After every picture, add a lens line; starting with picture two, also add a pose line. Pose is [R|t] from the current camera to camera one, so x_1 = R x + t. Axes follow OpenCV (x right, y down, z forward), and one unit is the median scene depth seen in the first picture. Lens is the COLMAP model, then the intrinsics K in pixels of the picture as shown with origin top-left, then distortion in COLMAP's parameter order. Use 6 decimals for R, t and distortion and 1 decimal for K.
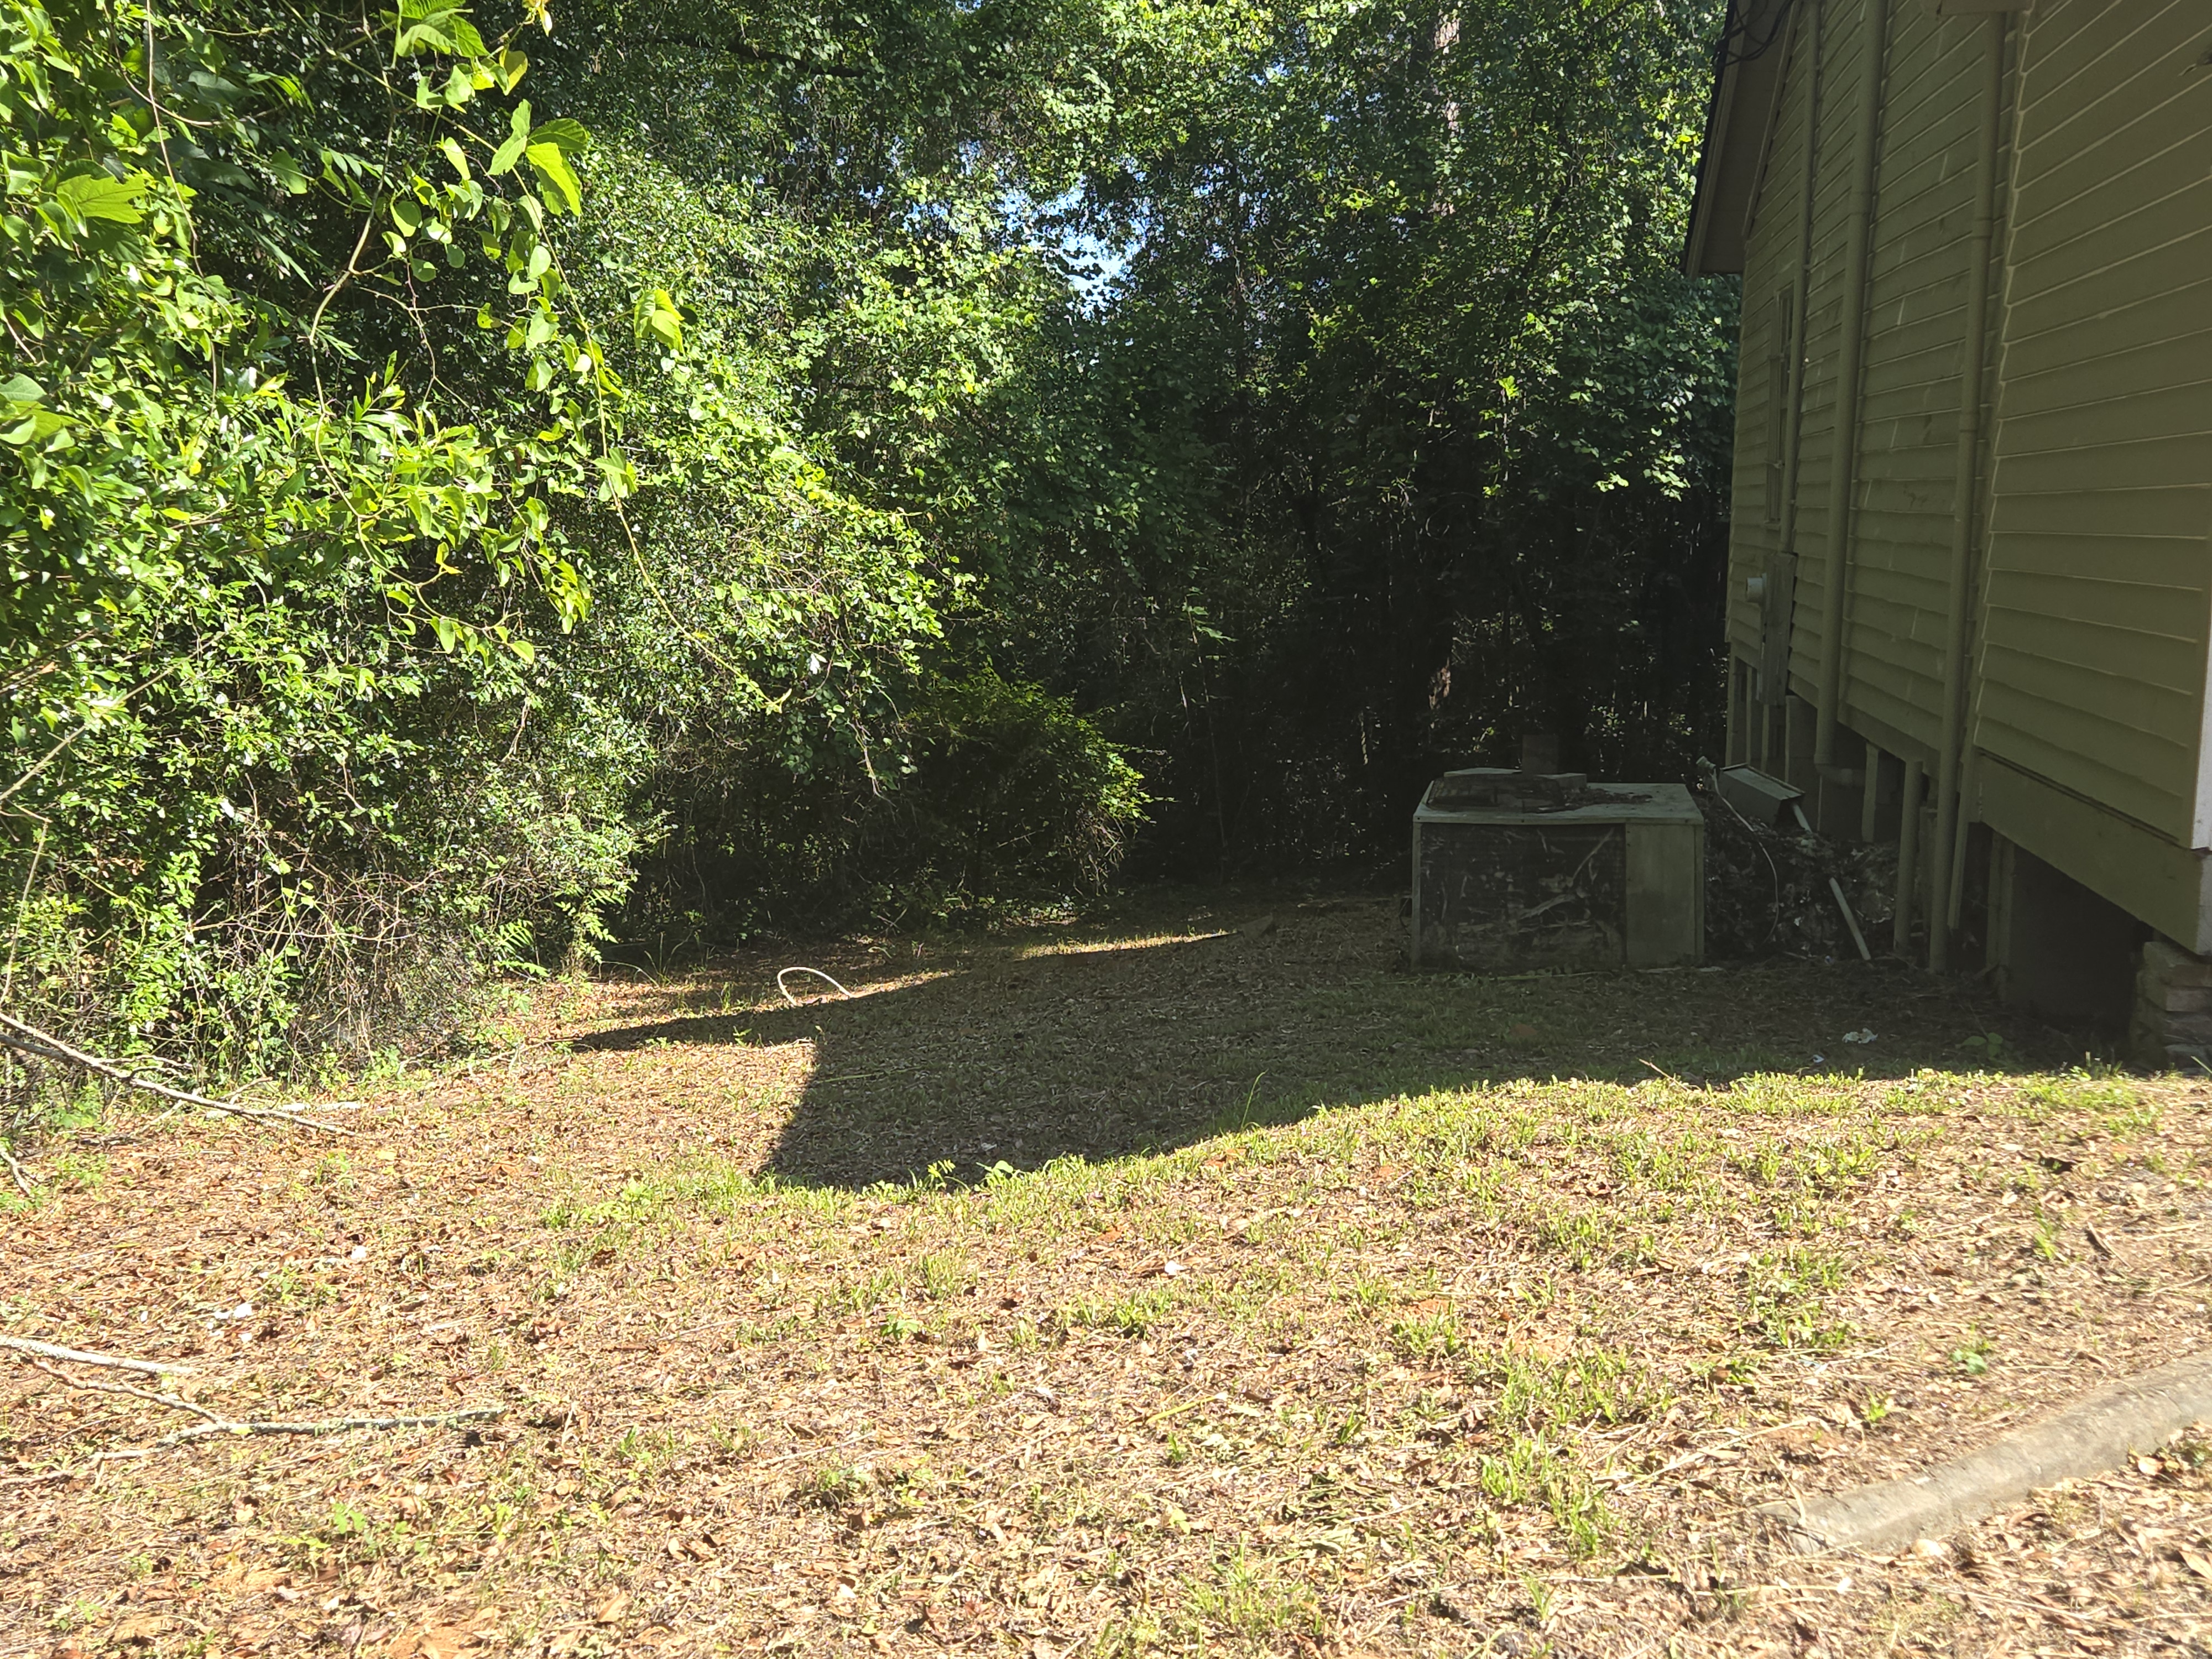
lens RADIAL K [[2256.7, 0, 1205.4], [0, 2256.7, 777.7], [0, 0, 1]] dist [0.085248, -0.089077]
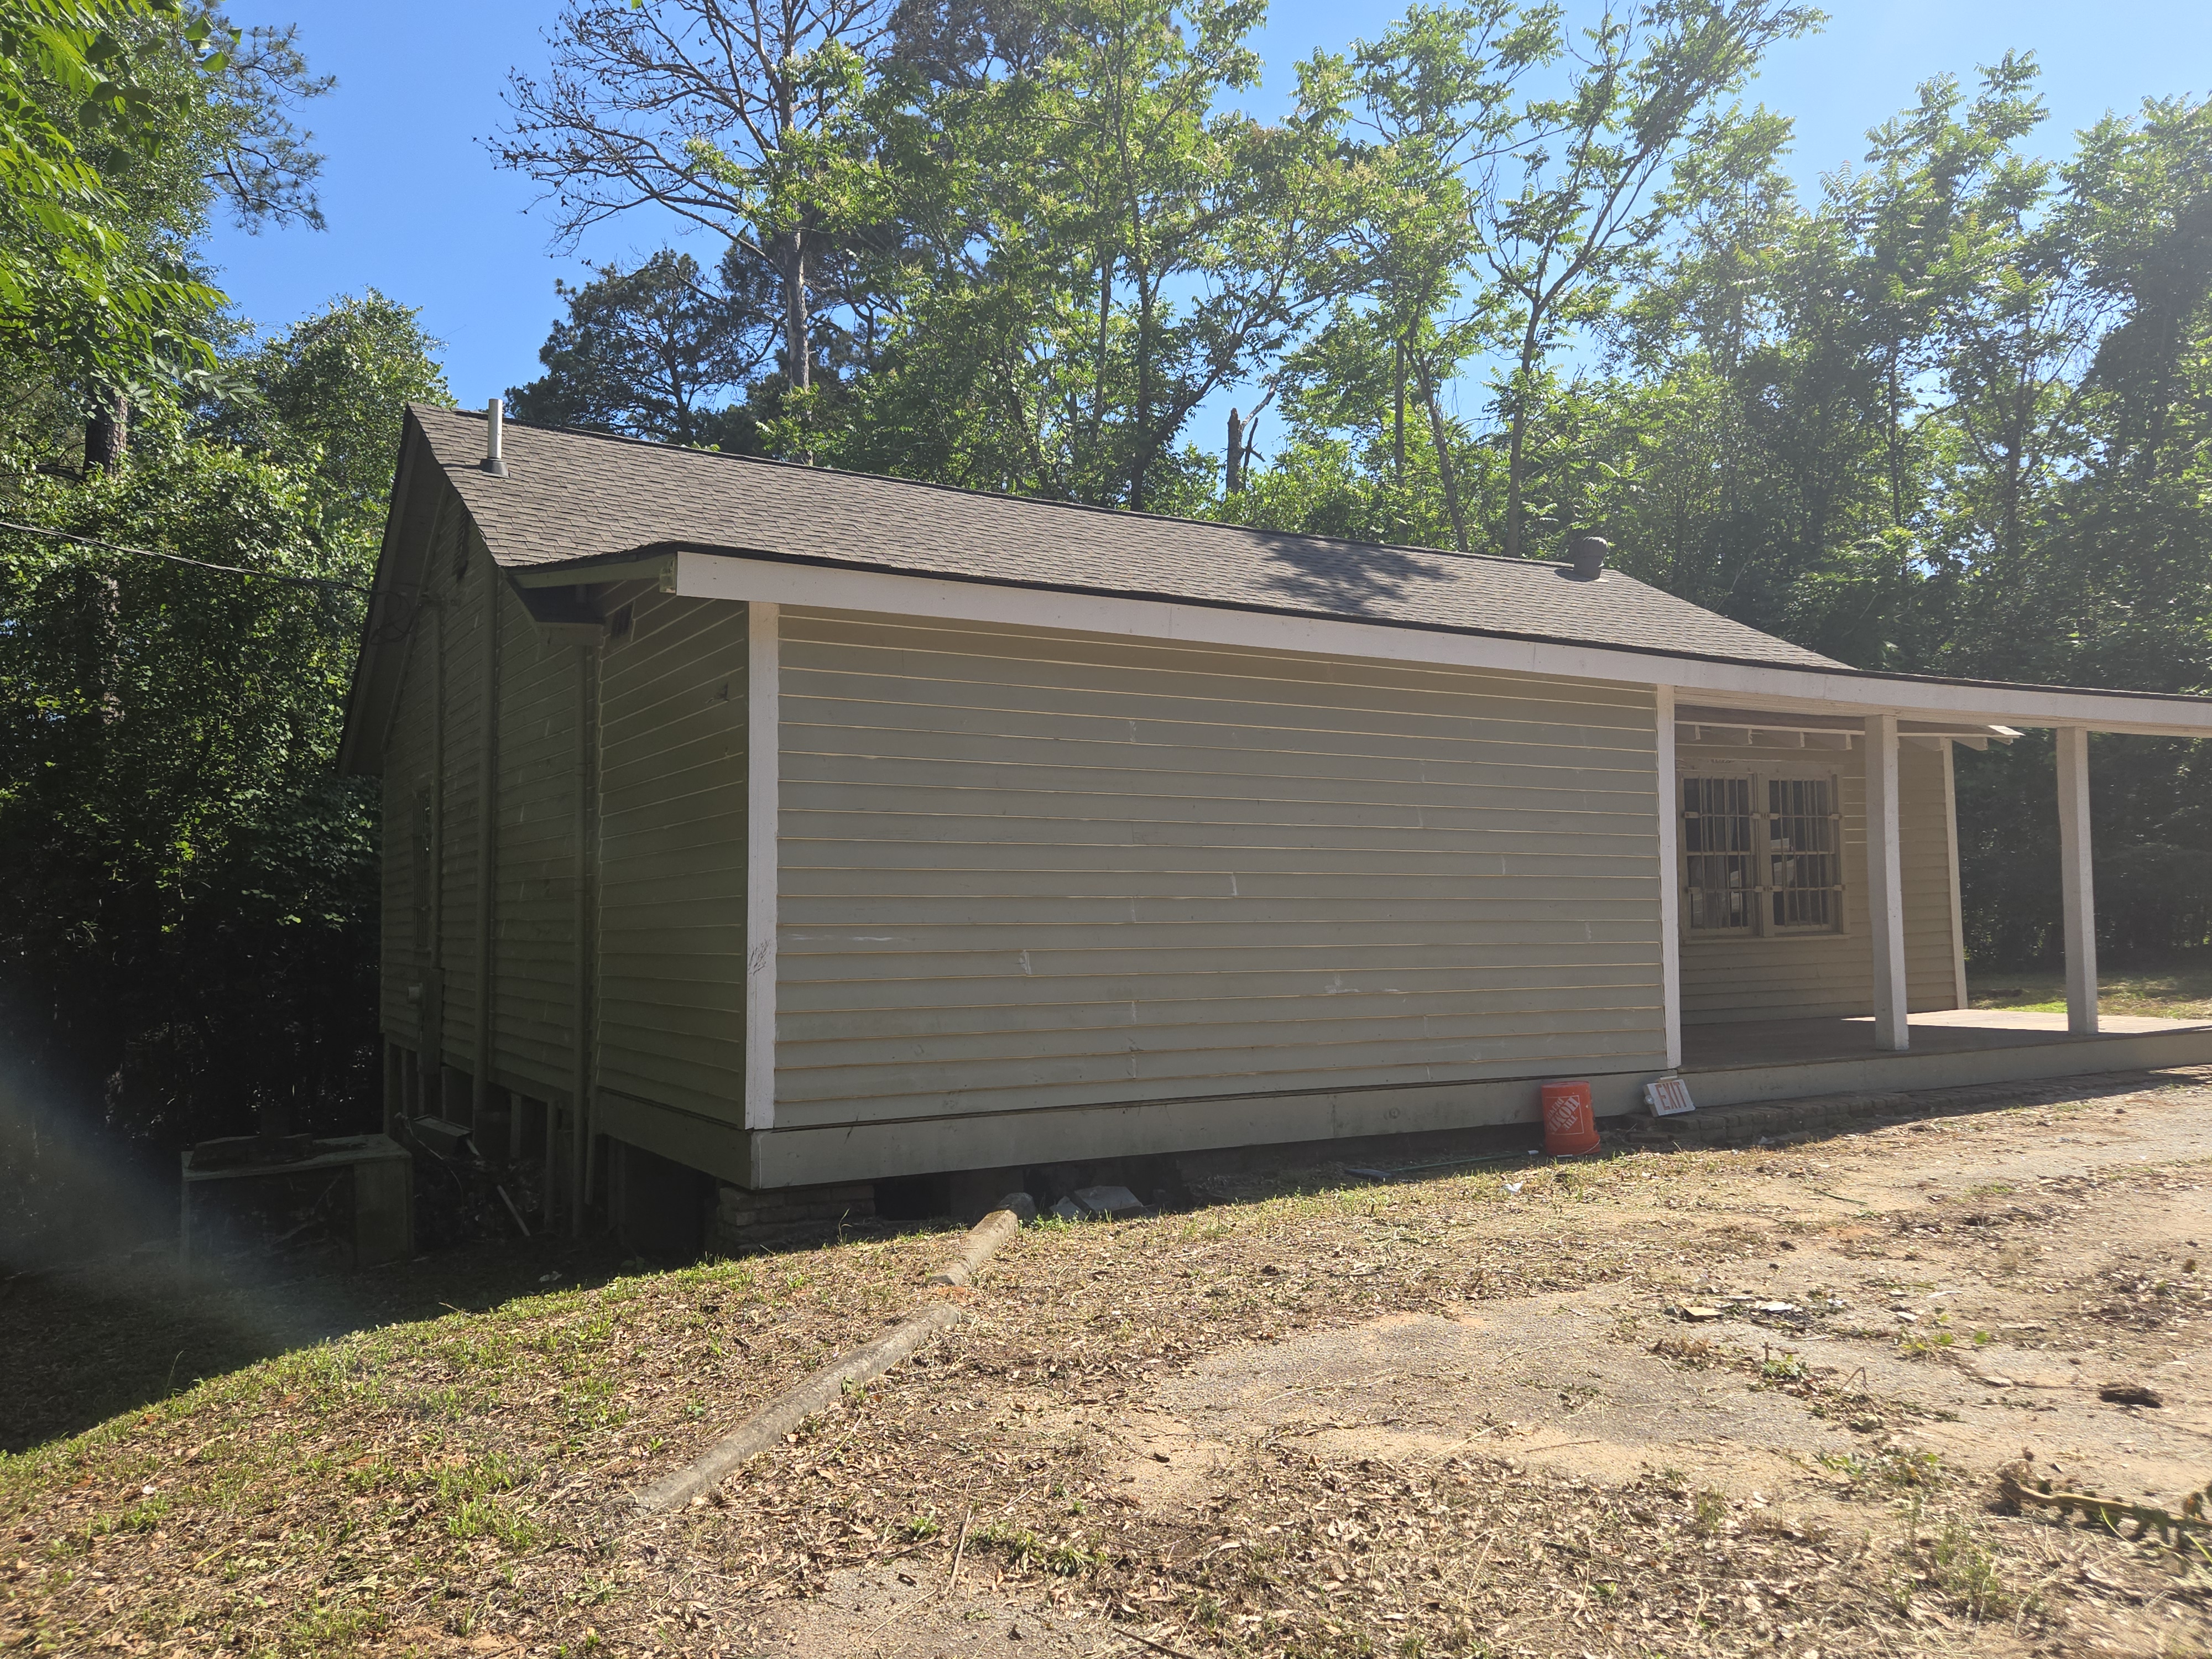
lens RADIAL K [[1467.3, 0, 1113.6], [0, 1467.3, 835.6], [0, 0, 1]] dist [0.063414, -0.027829]
pose [[0.775090, 0.020147, 0.631529, -0.118603], [0.095711, 0.984215, -0.148866, 0.007002], [-0.624559, 0.175829, 0.760927, -0.141788]]
